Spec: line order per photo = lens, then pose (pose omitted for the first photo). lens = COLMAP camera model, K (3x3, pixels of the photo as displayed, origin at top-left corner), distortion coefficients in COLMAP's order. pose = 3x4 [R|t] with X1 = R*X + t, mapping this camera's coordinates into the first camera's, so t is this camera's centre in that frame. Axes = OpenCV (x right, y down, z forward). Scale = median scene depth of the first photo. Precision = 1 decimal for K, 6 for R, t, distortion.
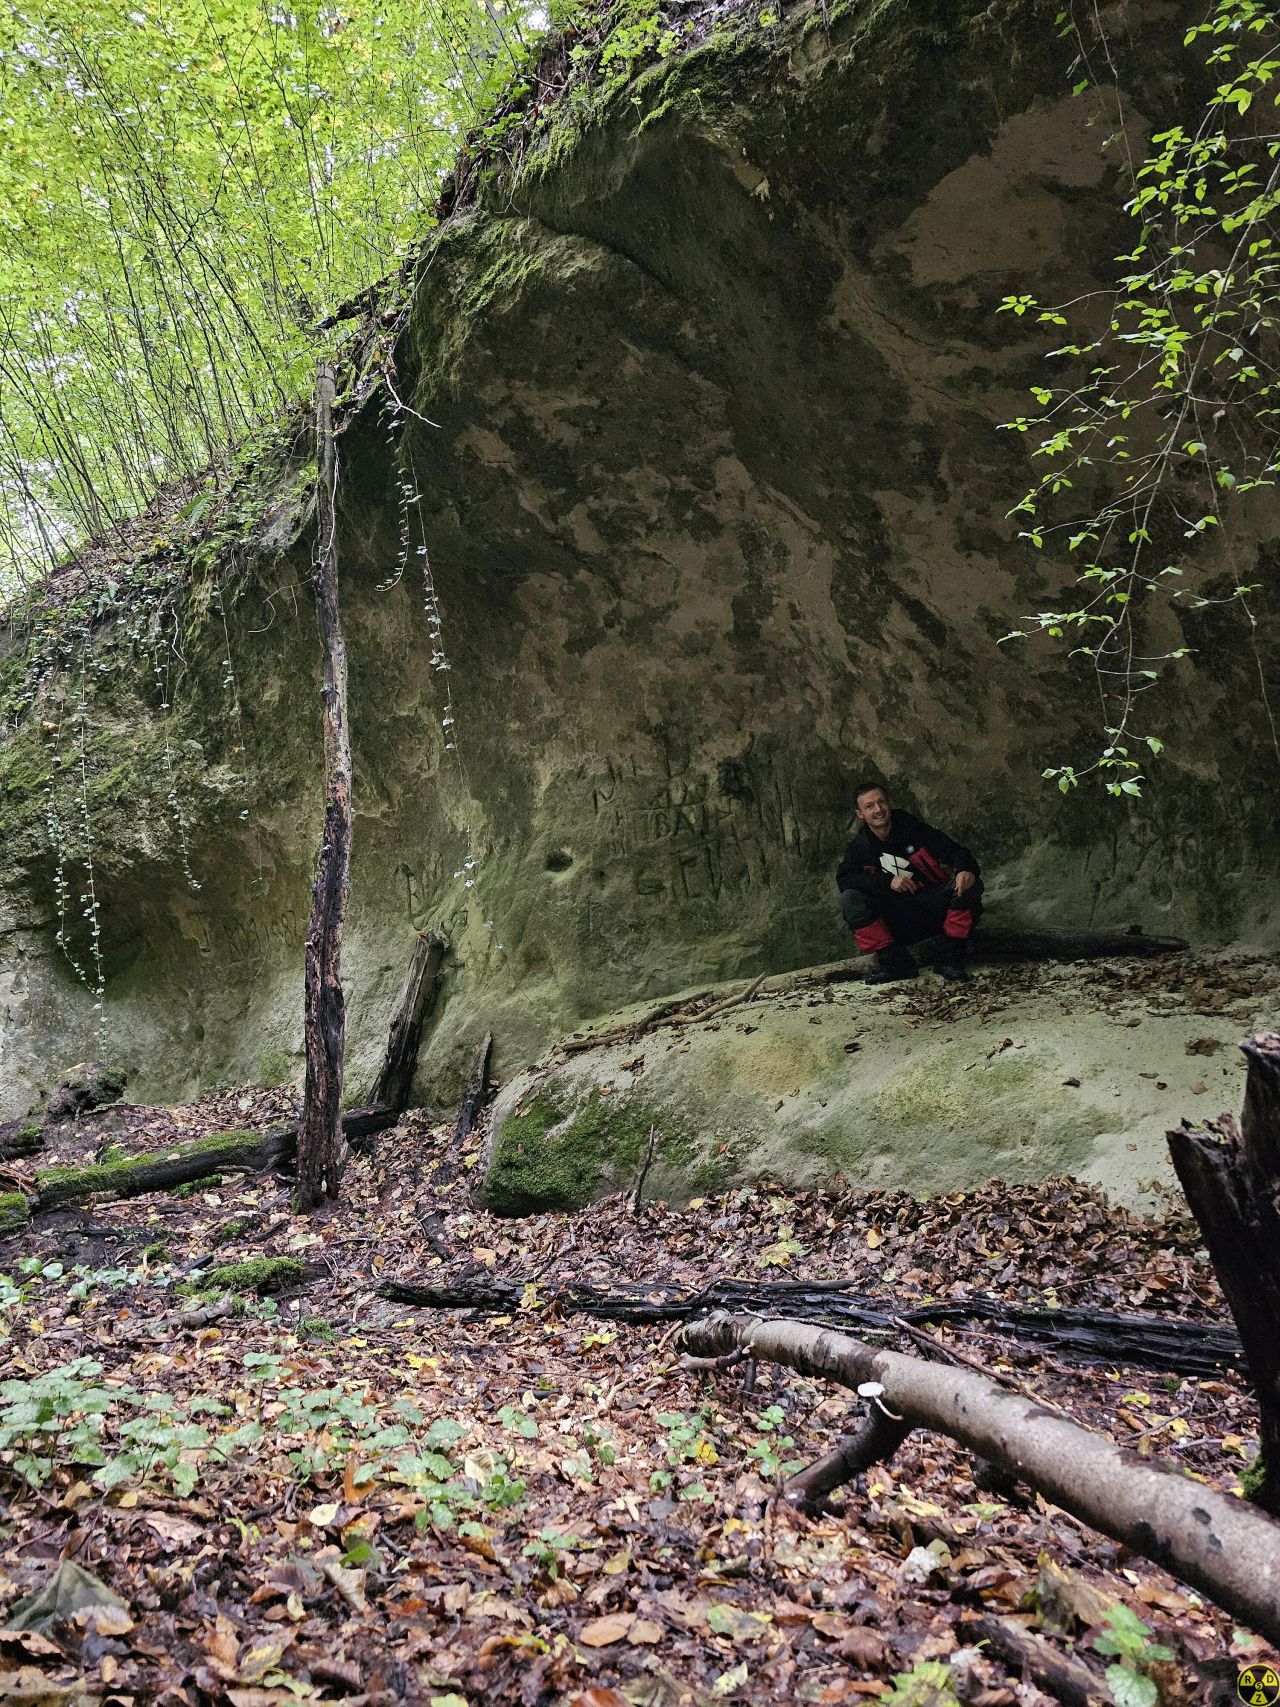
lens RADIAL K [[1152.8, 0, 637.2], [0, 1152.8, 859.8], [0, 0, 1]] dist [0.062656, -0.055567]
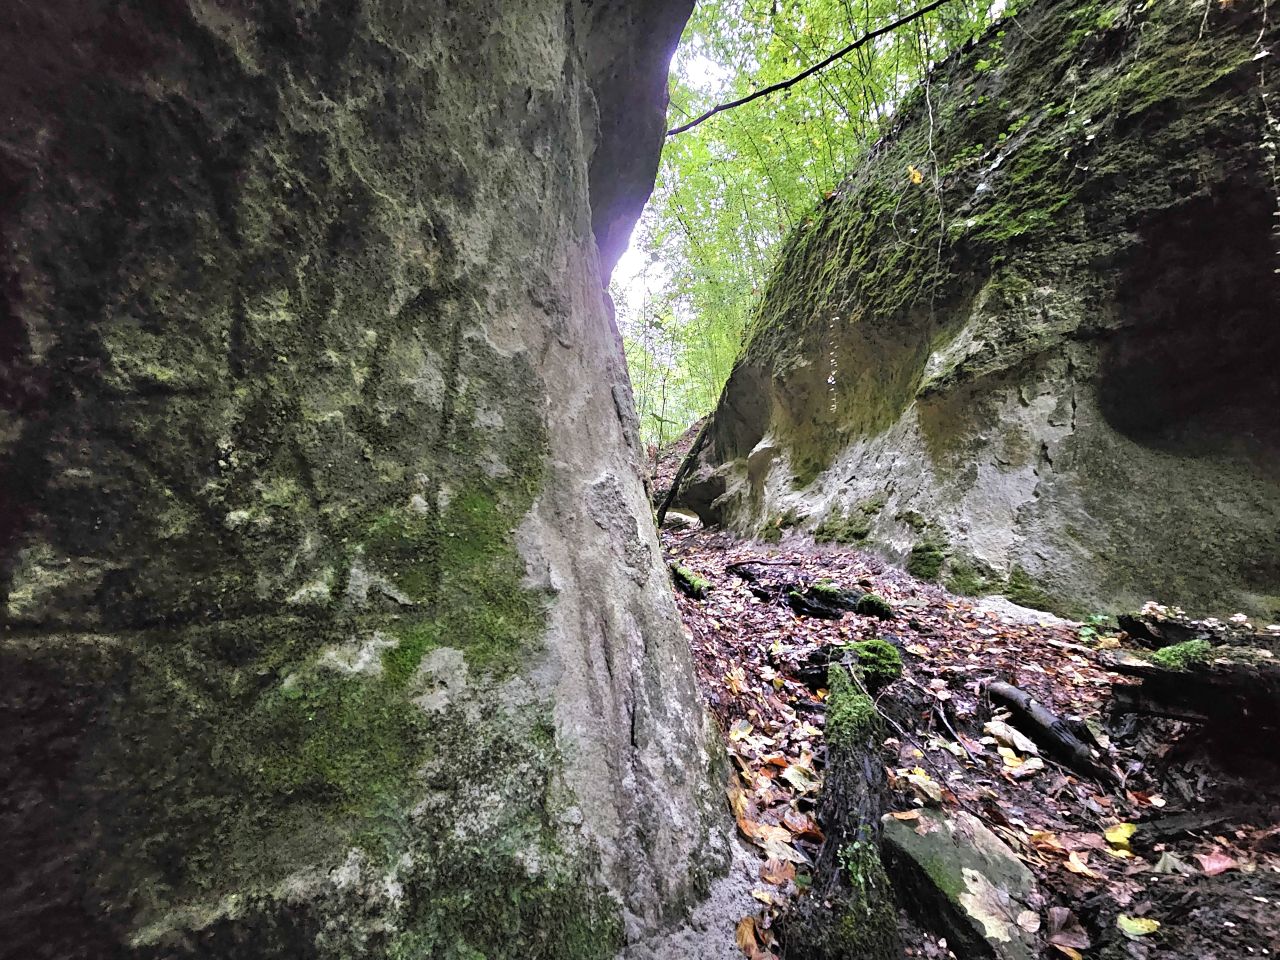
lens RADIAL K [[531.3, 0, 640.1], [0, 531.3, 483.4], [0, 0, 1]] dist [-0.007822, -0.000315]
pose [[0.878675, 0.141219, -0.456057, -0.632442], [-0.140764, 0.989418, 0.035168, 0.182583], [0.456197, 0.033295, 0.889256, 0.623543]]
